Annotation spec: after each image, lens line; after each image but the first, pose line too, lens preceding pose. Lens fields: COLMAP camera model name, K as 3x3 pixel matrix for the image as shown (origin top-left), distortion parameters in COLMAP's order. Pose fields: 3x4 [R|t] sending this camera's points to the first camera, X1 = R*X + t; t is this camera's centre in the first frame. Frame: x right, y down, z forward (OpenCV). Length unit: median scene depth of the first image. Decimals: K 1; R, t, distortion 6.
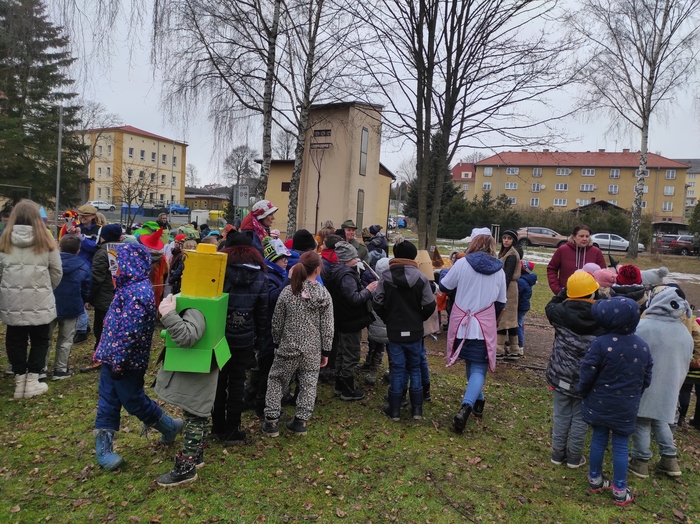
lens RADIAL K [[504.7, 0, 365.1], [0, 504.7, 262.3], [0, 0, 1]] dist [0.004945, 0.000305]
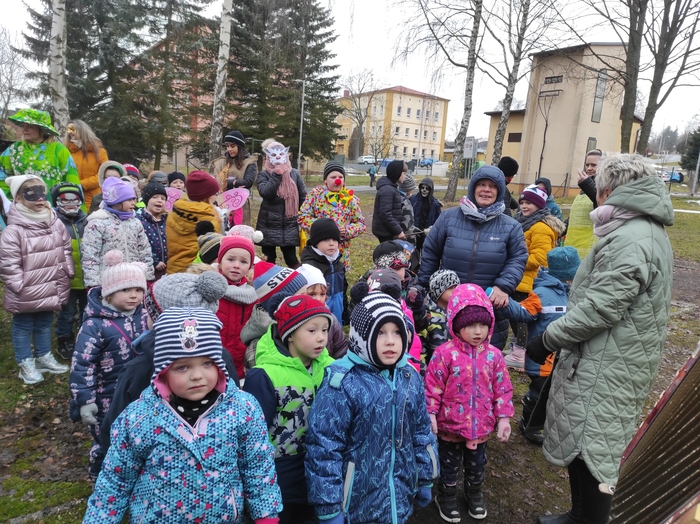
lens RADIAL K [[512.1, 0, 350.0], [0, 512.1, 262.0], [0, 0, 1]] dist [0.025867, -0.007059]
pose [[0.857242, 0.094150, -0.506232, 0.171278], [-0.051895, 0.993933, 0.096976, 0.023387], [0.512291, -0.056861, 0.856927, -0.101011]]
